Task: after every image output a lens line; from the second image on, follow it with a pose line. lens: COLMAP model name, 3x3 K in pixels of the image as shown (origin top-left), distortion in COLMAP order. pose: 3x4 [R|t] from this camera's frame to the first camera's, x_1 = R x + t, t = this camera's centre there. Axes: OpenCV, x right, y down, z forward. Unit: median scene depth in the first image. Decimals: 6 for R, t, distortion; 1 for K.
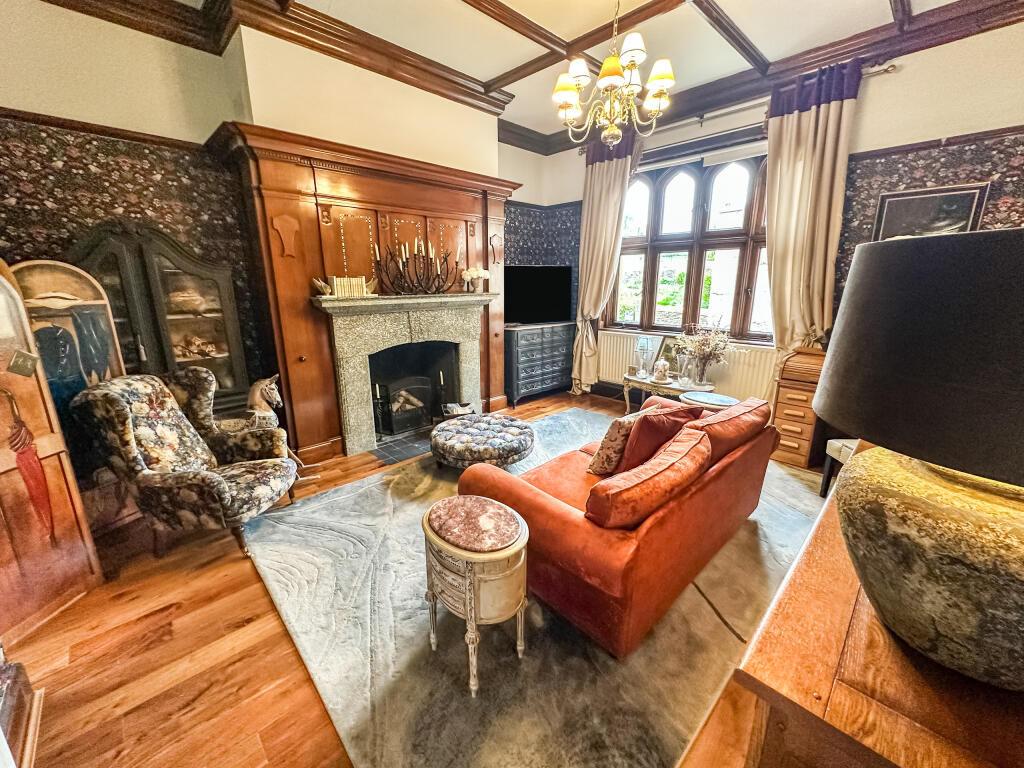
lens RADIAL K [[413.3, 0, 512.0], [0, 413.3, 384.0], [0, 0, 1]] dist [-0.000702, -0.000062]
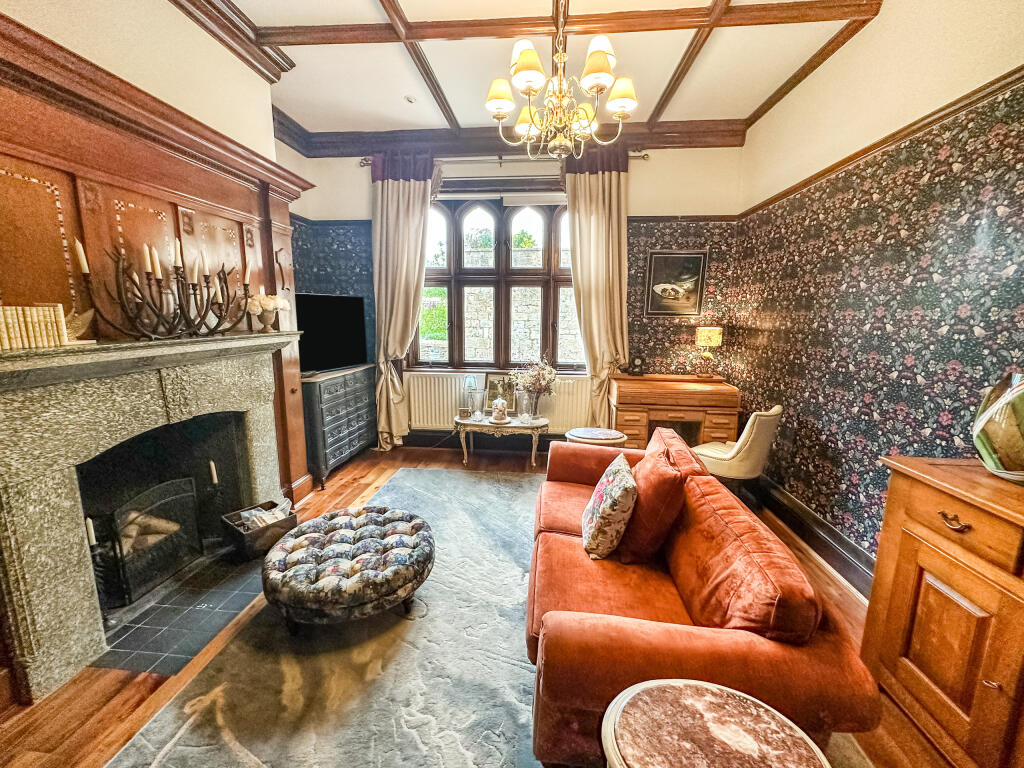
lens RADIAL K [[413.3, 0, 512.0], [0, 413.3, 384.0], [0, 0, 1]] dist [-0.000702, -0.000062]
pose [[0.758023, -0.099907, 0.644531, -0.227709], [0.148657, 0.988653, -0.021584, -0.067806], [-0.635061, 0.112175, 0.764274, 0.262156]]
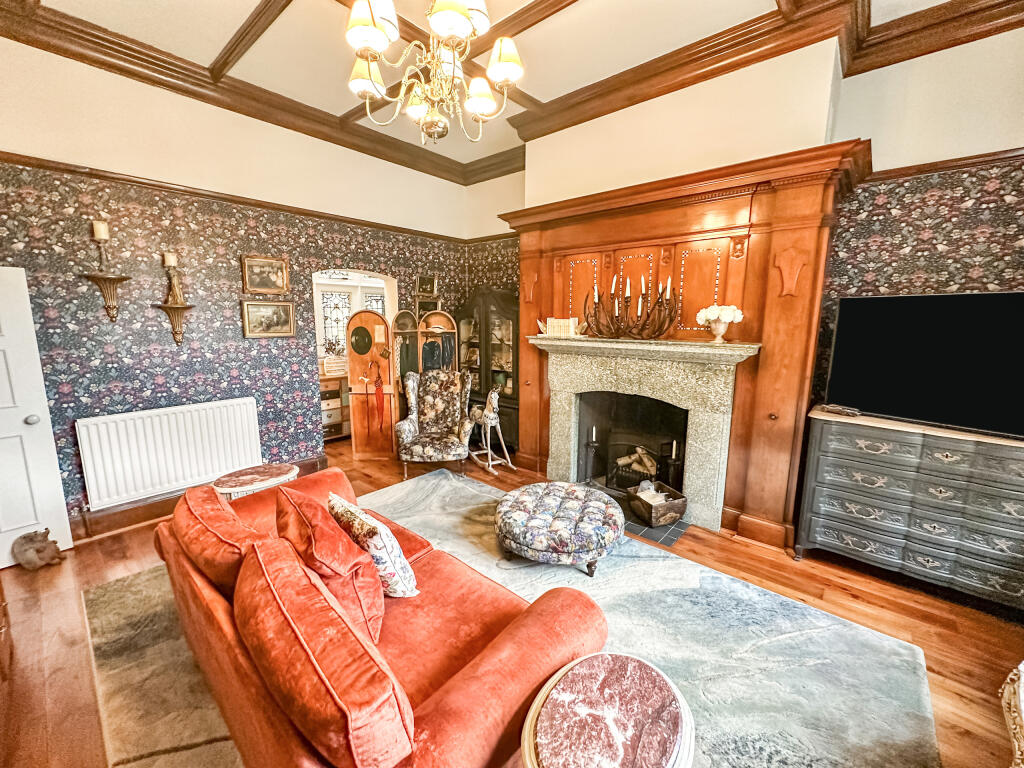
lens RADIAL K [[413.3, 0, 512.0], [0, 413.3, 384.0], [0, 0, 1]] dist [-0.000702, -0.000062]
pose [[0.087168, 0.166311, -0.982213, 0.553023], [-0.245541, 0.959134, 0.140612, -0.171711], [0.965459, 0.228917, 0.124442, 0.622525]]
